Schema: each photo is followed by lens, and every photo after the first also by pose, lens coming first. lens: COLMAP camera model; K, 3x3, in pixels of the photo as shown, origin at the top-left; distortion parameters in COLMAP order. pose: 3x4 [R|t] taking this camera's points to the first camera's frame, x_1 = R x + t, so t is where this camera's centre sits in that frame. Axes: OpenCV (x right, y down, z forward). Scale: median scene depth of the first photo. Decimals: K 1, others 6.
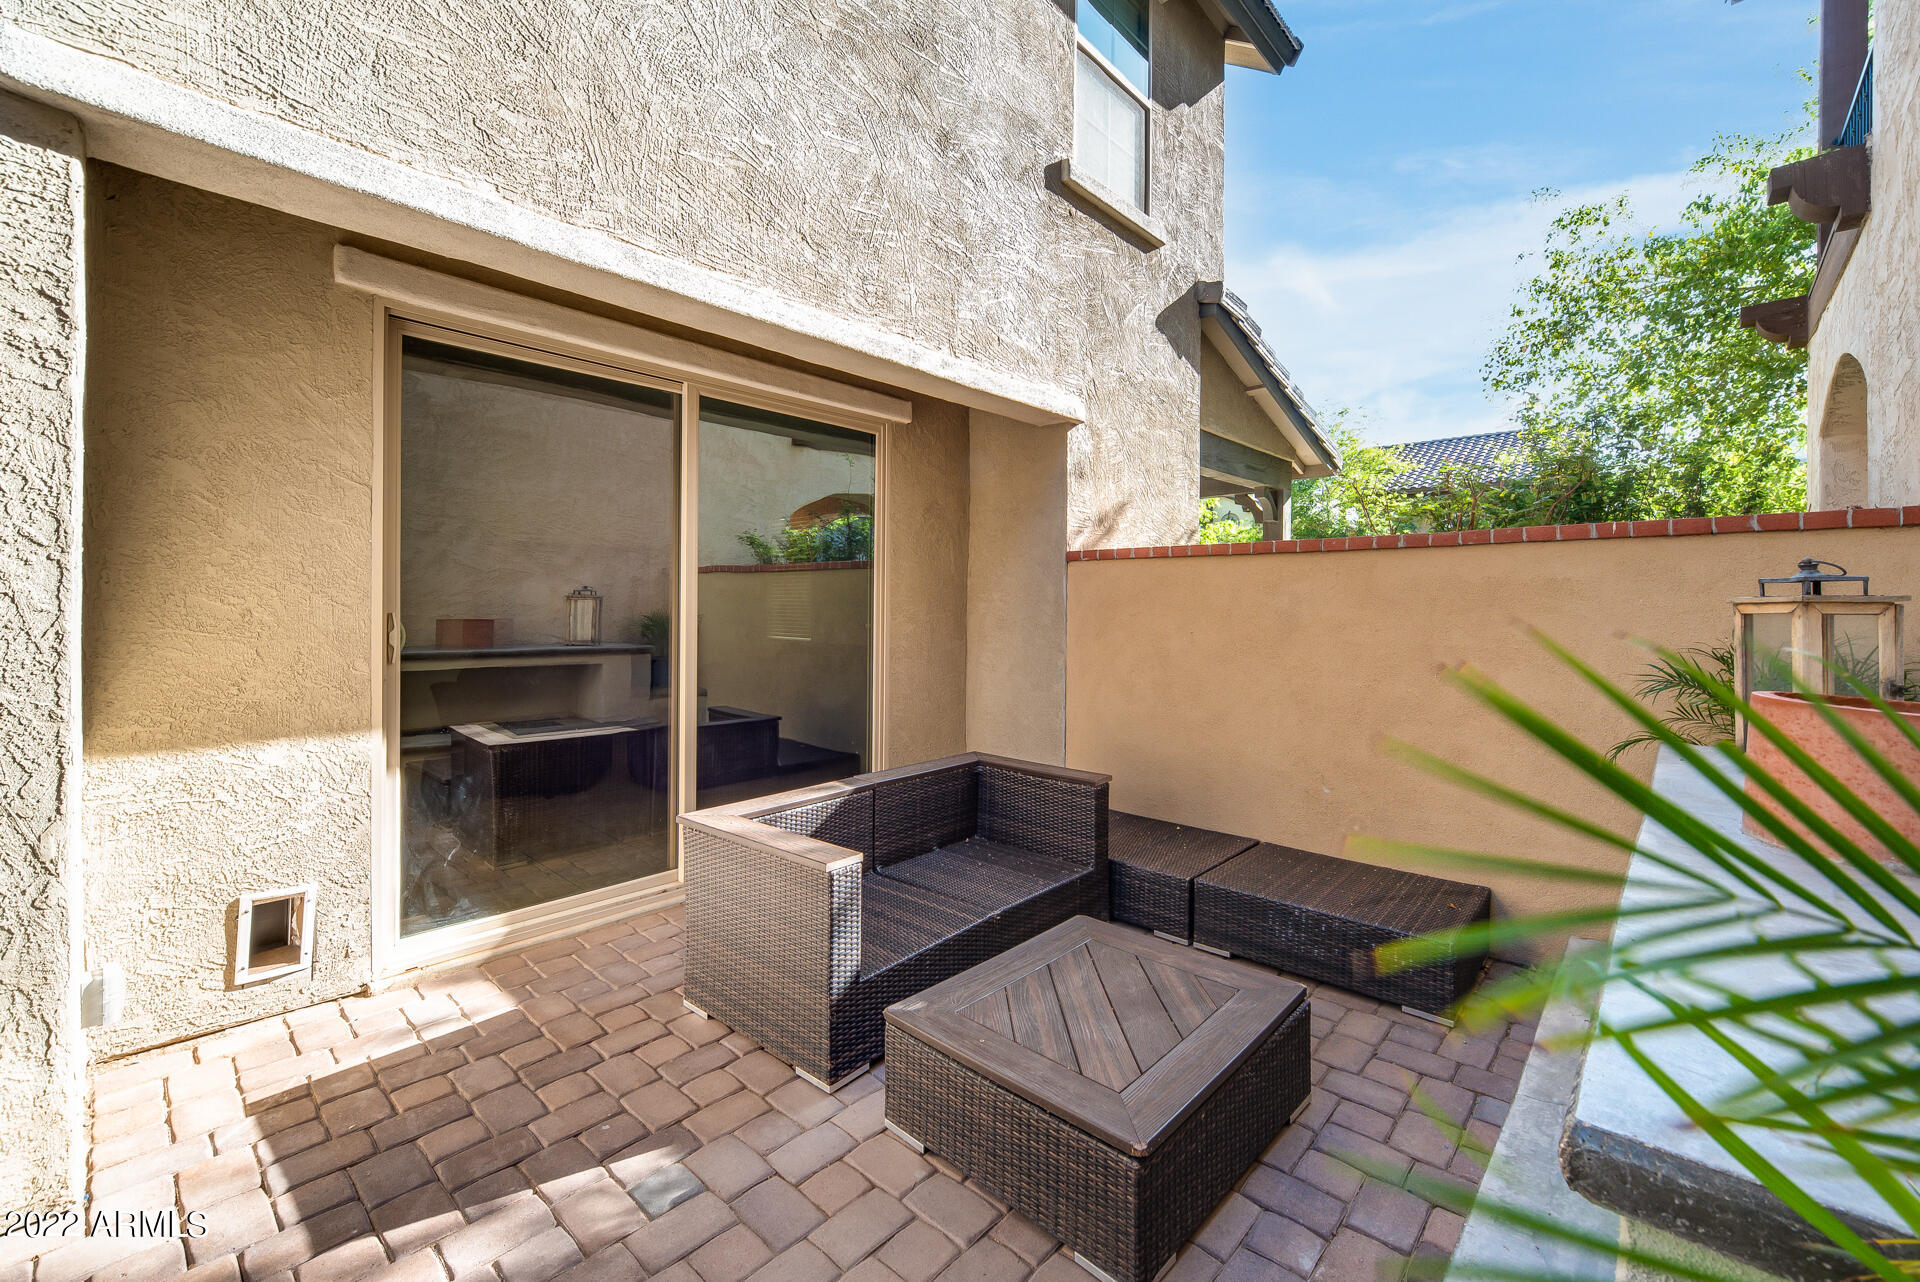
lens RADIAL K [[794.0, 0, 958.0], [0, 794.0, 609.2], [0, 0, 1]] dist [0.001857, 0.000193]
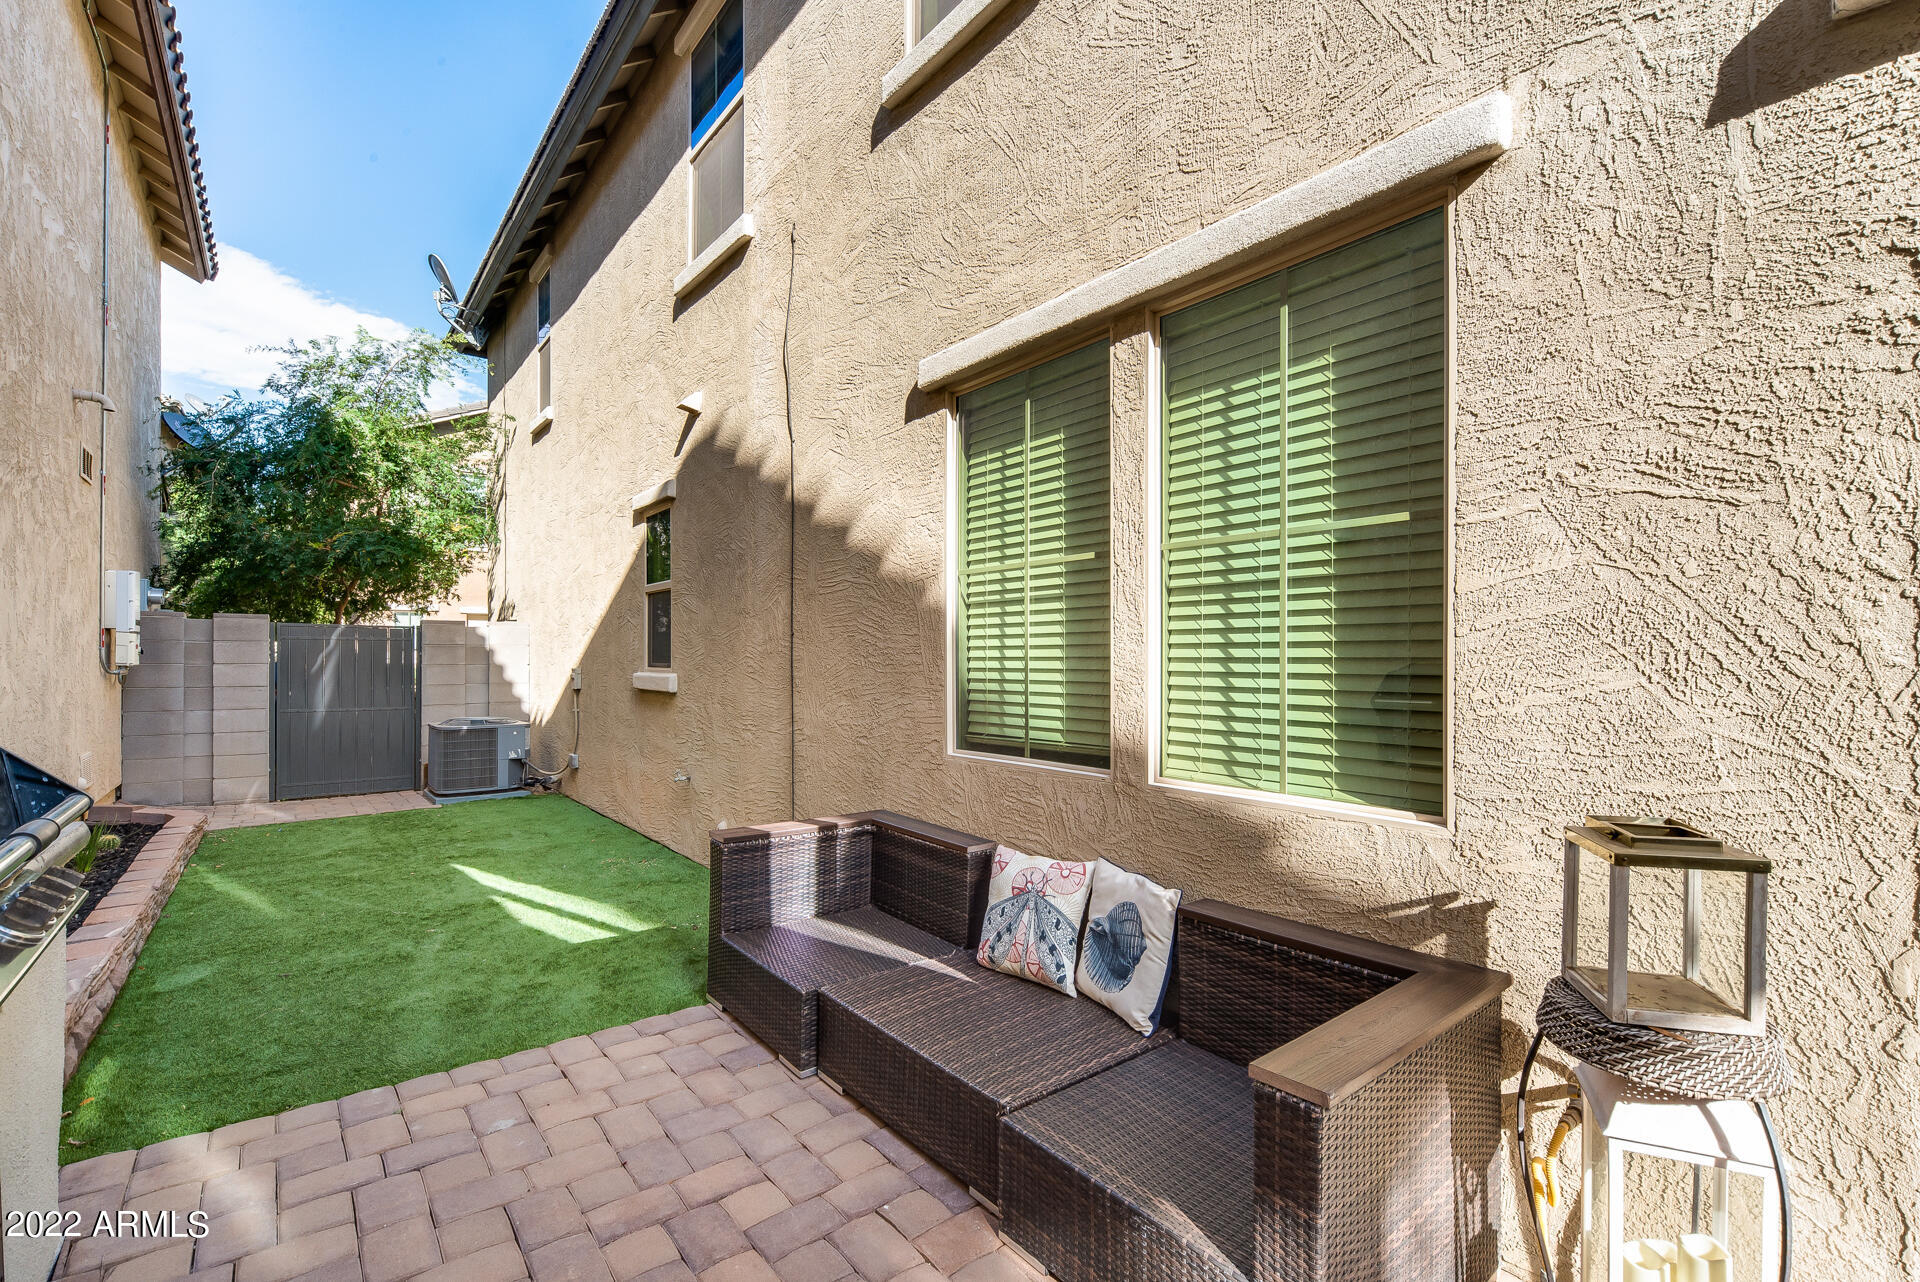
lens RADIAL K [[845.0, 0, 960.9], [0, 845.0, 655.1], [0, 0, 1]] dist [-0.003721, -0.000014]
pose [[-0.156521, -0.005449, -0.987660, -0.218132], [-0.001516, 0.999985, -0.005277, -0.002442], [0.987673, 0.000671, -0.156527, 0.245671]]
